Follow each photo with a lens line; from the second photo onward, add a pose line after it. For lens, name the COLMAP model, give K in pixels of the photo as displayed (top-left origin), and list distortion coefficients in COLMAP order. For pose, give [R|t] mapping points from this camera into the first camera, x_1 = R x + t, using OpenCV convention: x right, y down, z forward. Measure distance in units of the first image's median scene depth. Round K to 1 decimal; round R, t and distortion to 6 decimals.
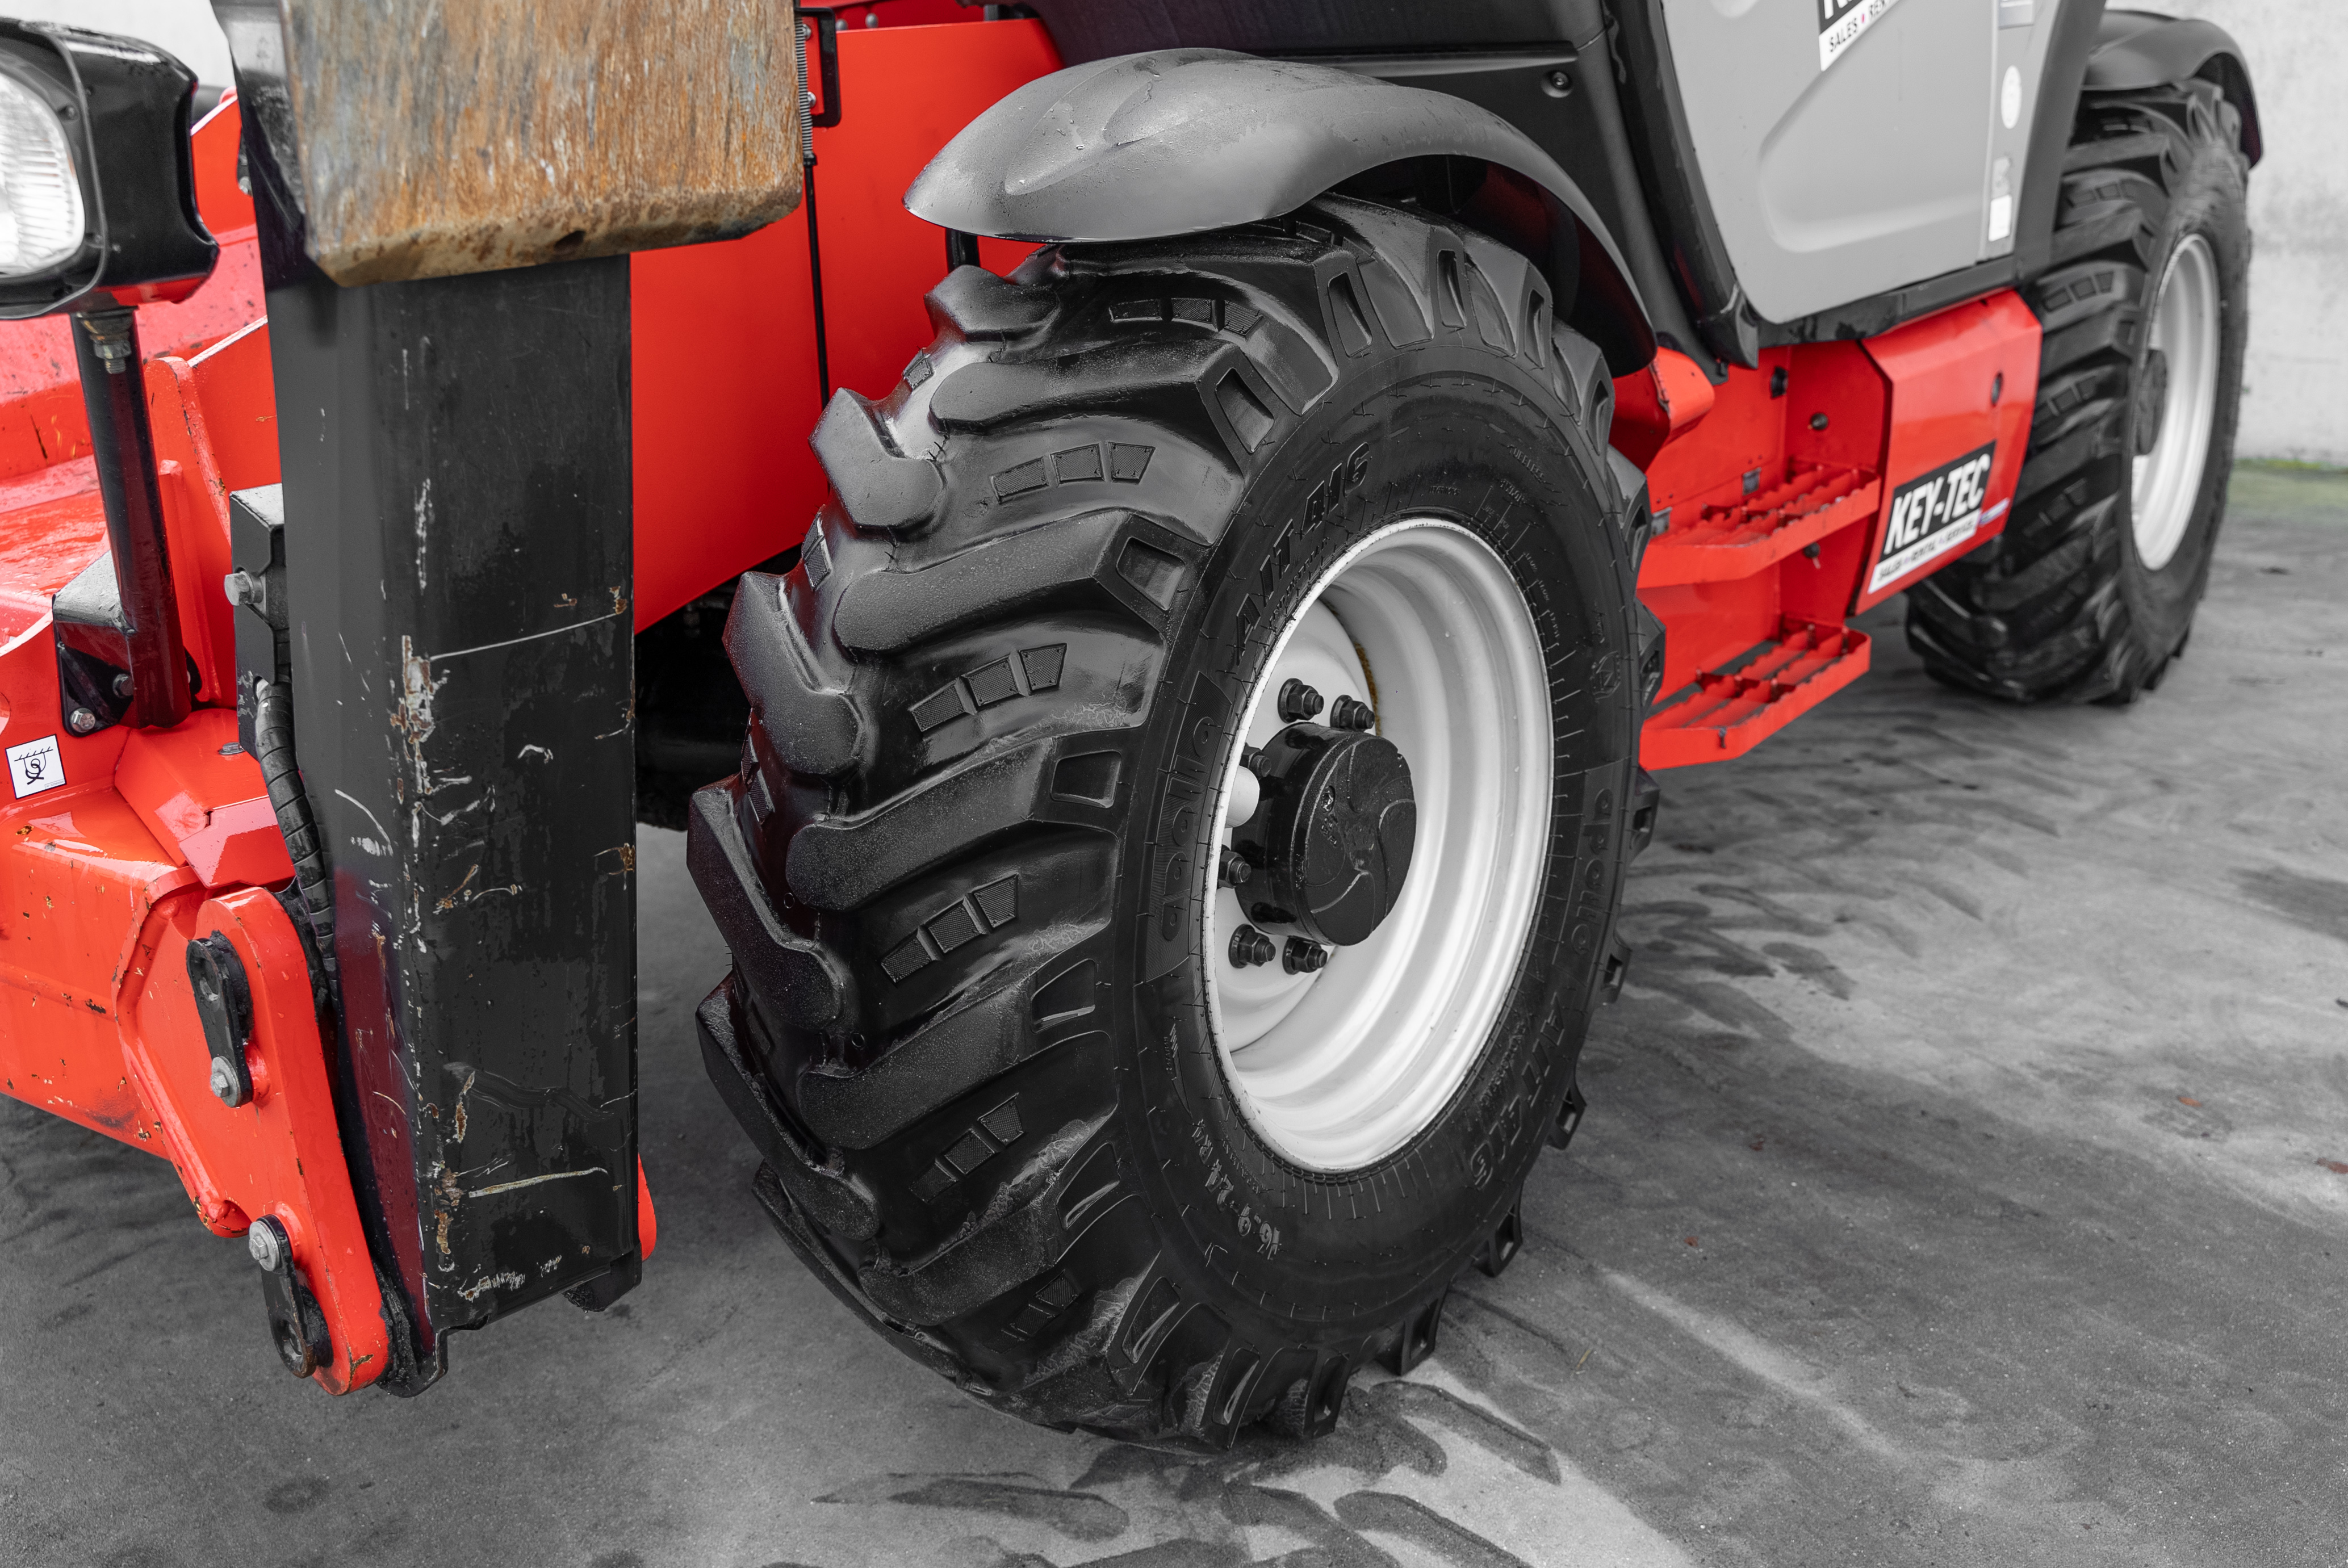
lens RADIAL K [[2366.4, 0, 1174.0], [0, 2366.4, 784.0], [0, 0, 1]] dist [-0.007692, 0.001527]
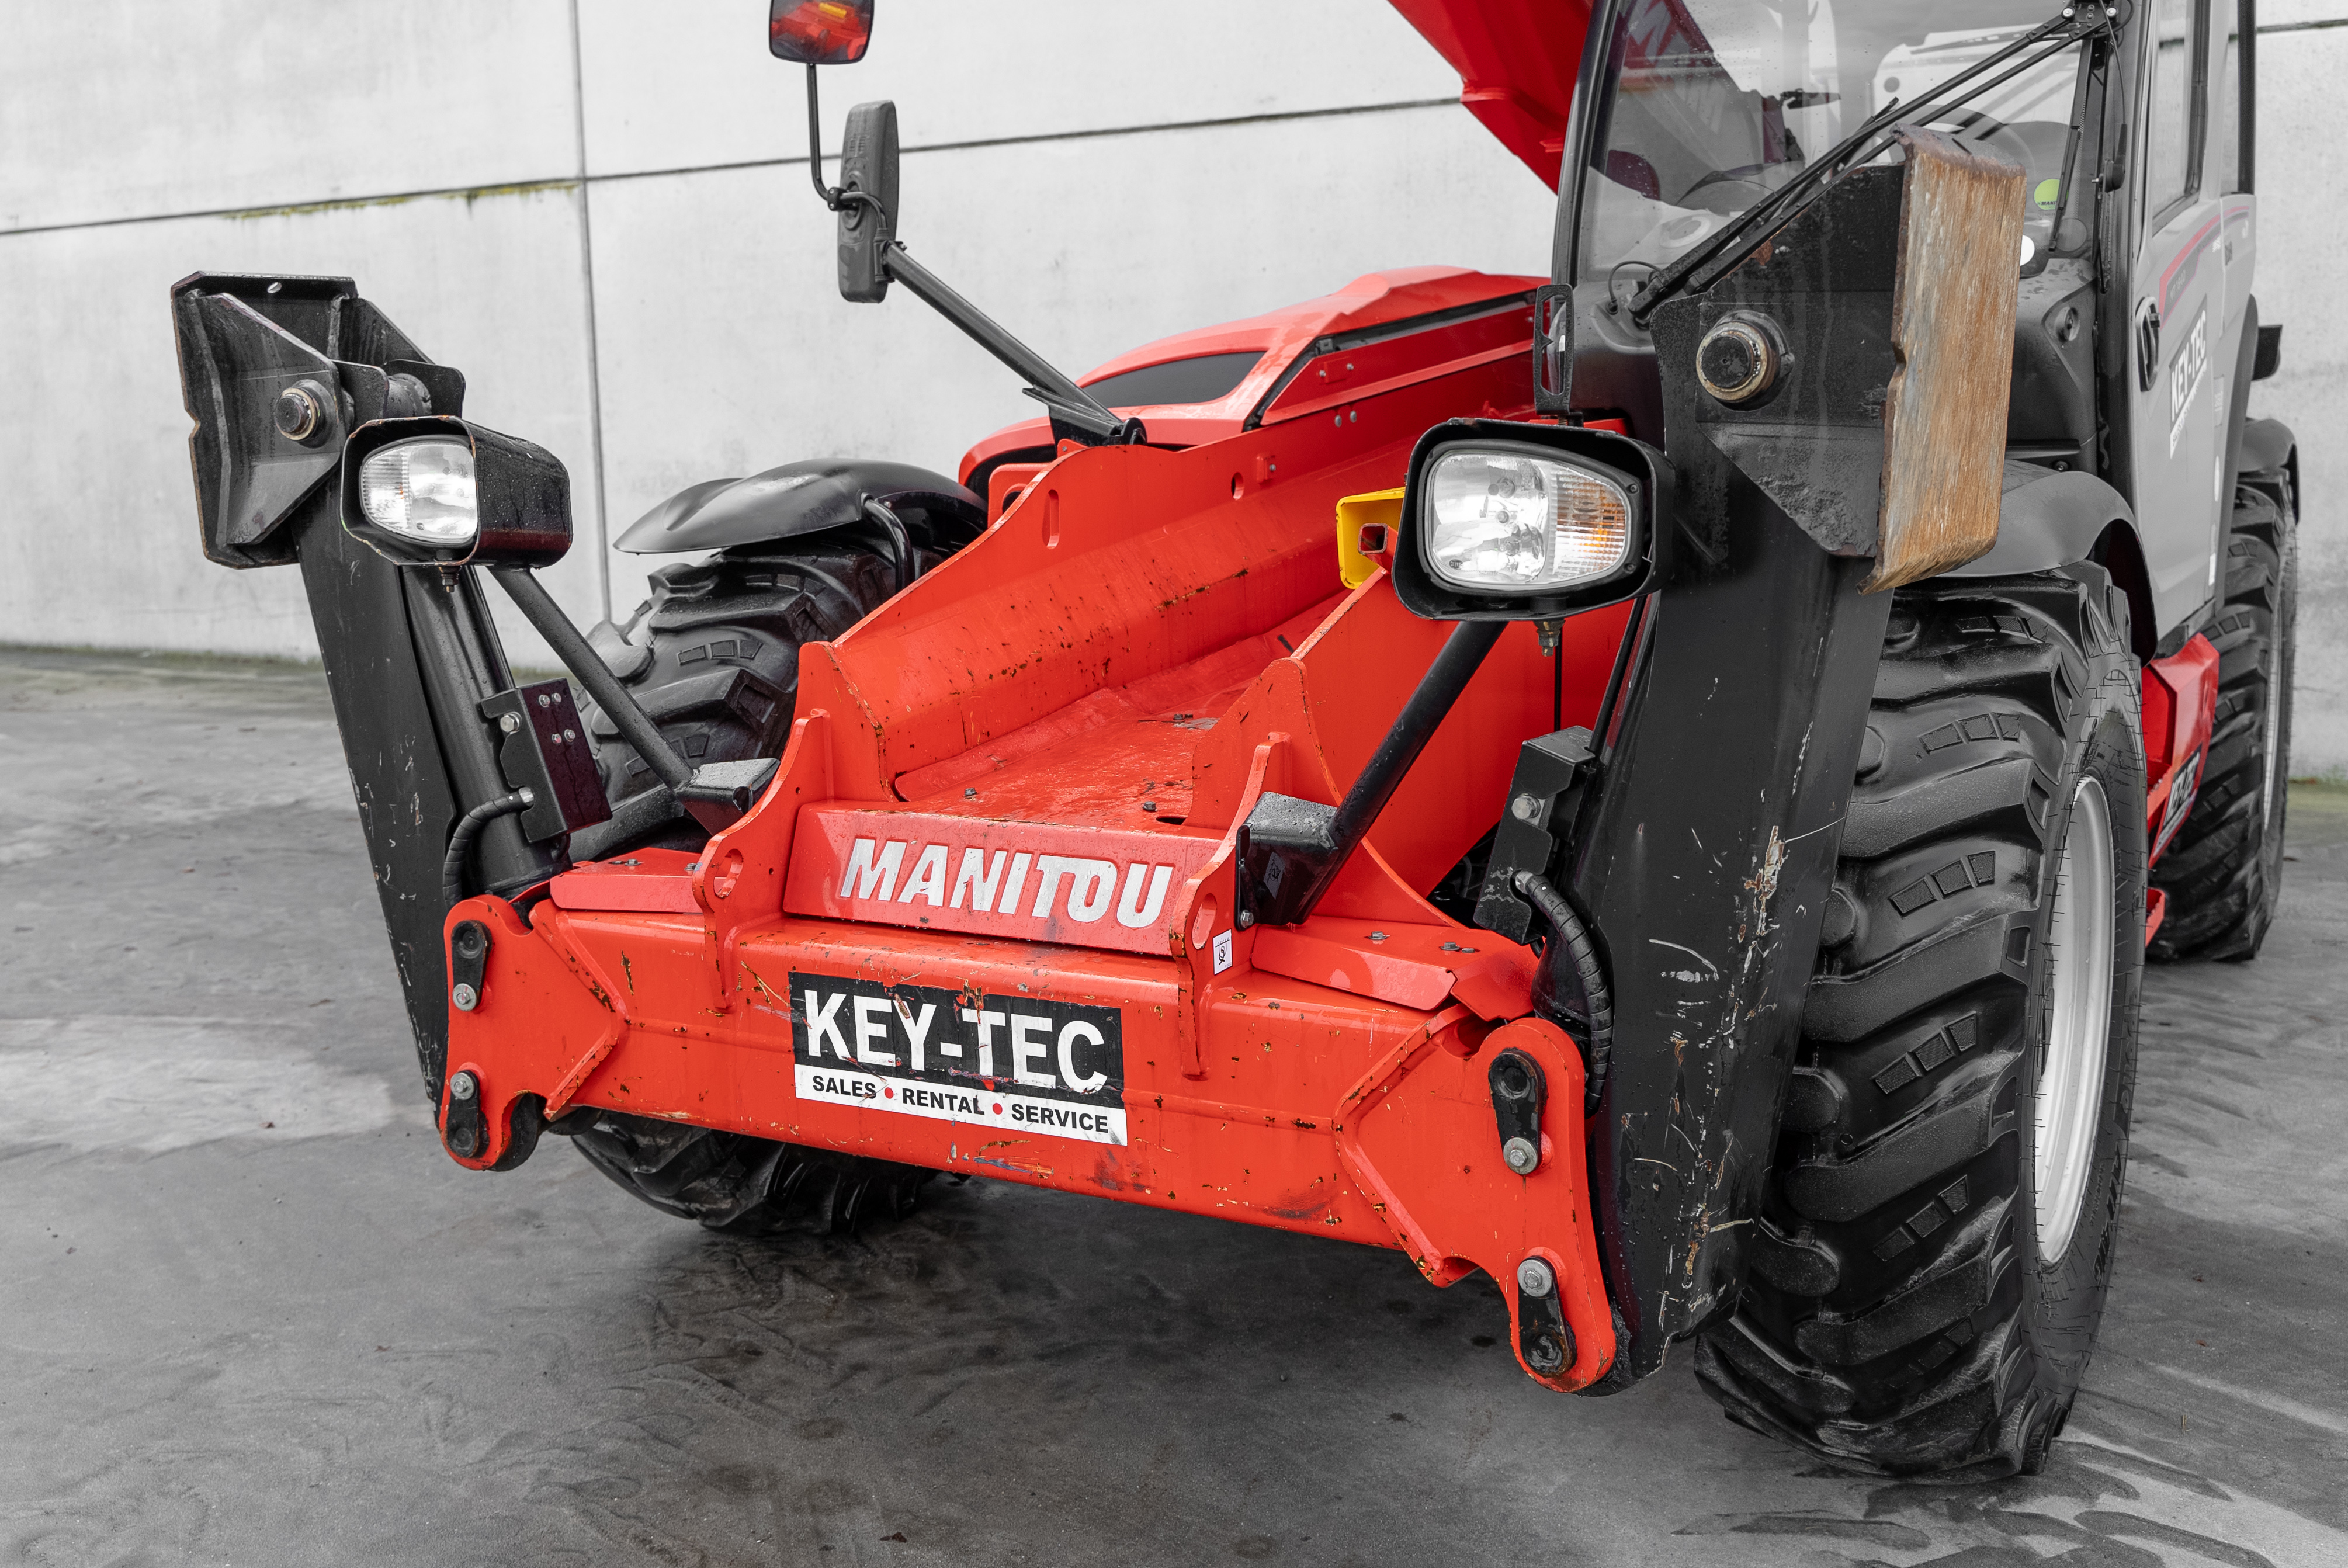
lens RADIAL K [[2231.9, 0, 1174.0], [0, 2231.9, 784.0], [0, 0, 1]] dist [-0.000396, -0.008524]
pose [[0.997166, -0.005739, 0.075009, -0.533719], [0.016409, 0.989671, -0.142417, 0.070219], [-0.073417, 0.143244, 0.986961, -0.248933]]
